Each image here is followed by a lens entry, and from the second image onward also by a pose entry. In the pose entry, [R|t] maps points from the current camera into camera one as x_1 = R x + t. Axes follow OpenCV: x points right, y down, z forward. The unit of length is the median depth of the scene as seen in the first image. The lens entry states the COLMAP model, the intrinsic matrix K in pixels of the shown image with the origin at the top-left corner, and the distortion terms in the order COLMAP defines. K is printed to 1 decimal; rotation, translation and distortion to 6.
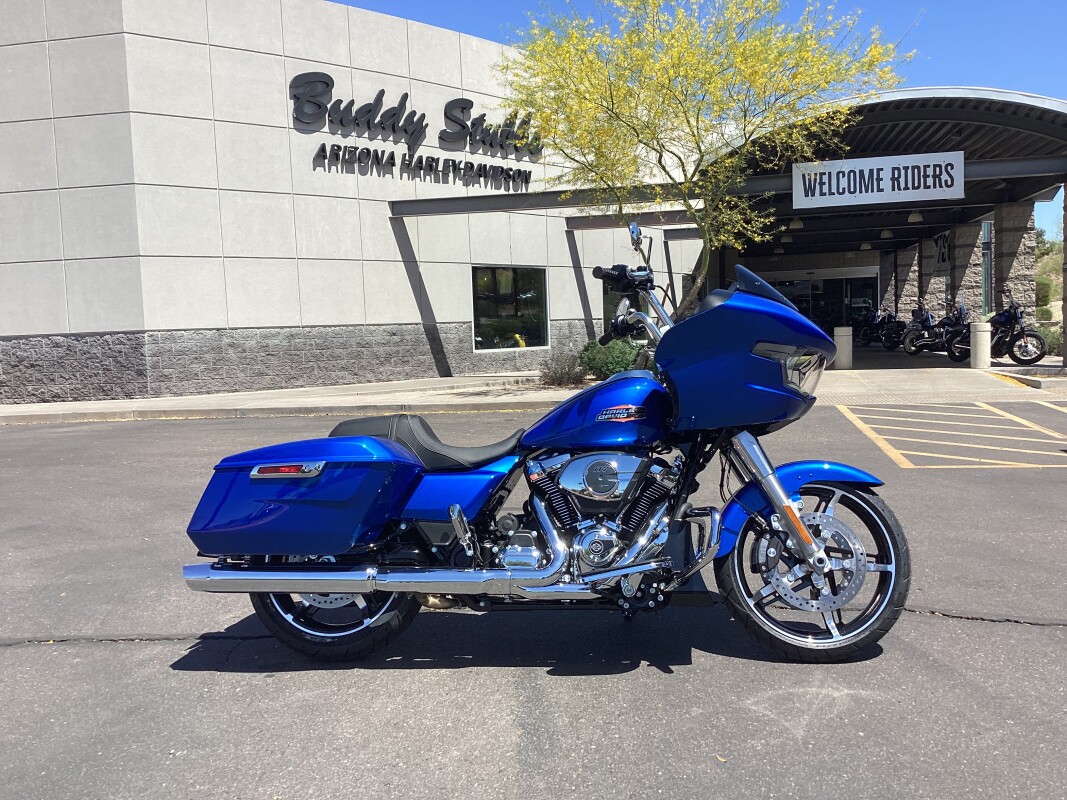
lens RADIAL K [[958.5, 0, 533.5], [0, 958.5, 400.0], [0, 0, 1]] dist [0.083853, -0.205777]
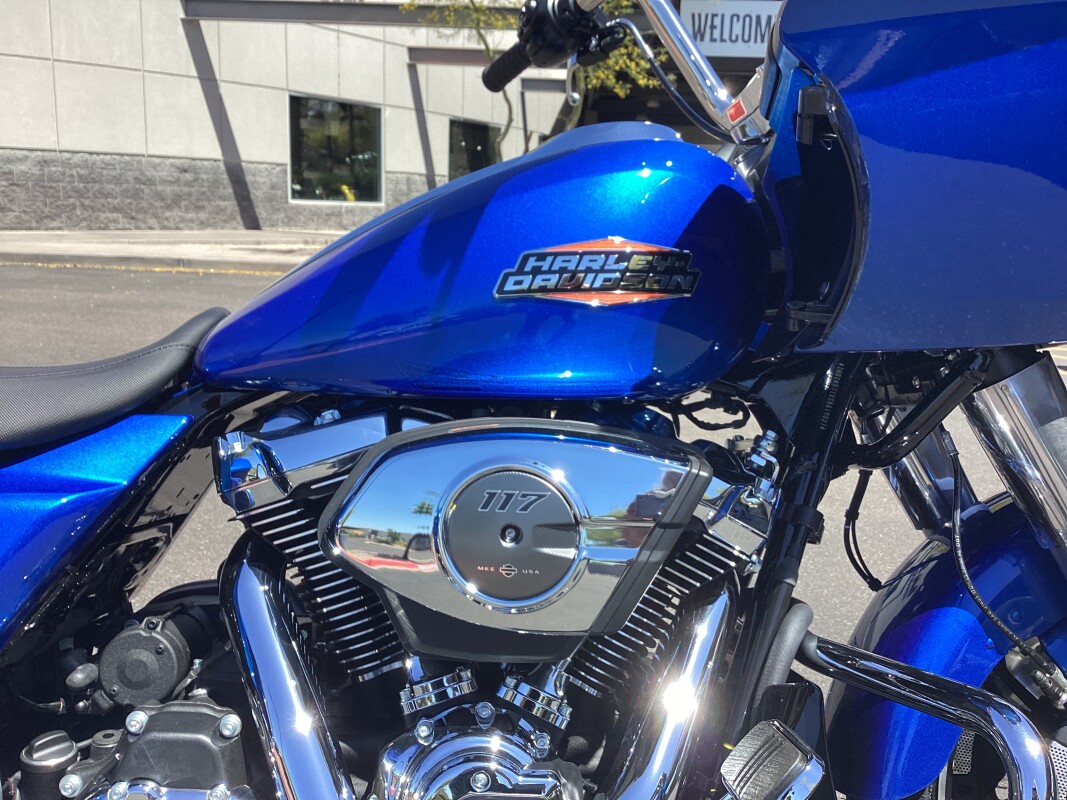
lens RADIAL K [[958.5, 0, 533.5], [0, 958.5, 400.0], [0, 0, 1]] dist [0.083853, -0.205777]
pose [[0.984074, 0.034911, 0.174299, 0.006389], [-0.057282, 0.990499, 0.125019, 0.003239], [-0.168279, -0.133012, 0.976724, 0.146828]]
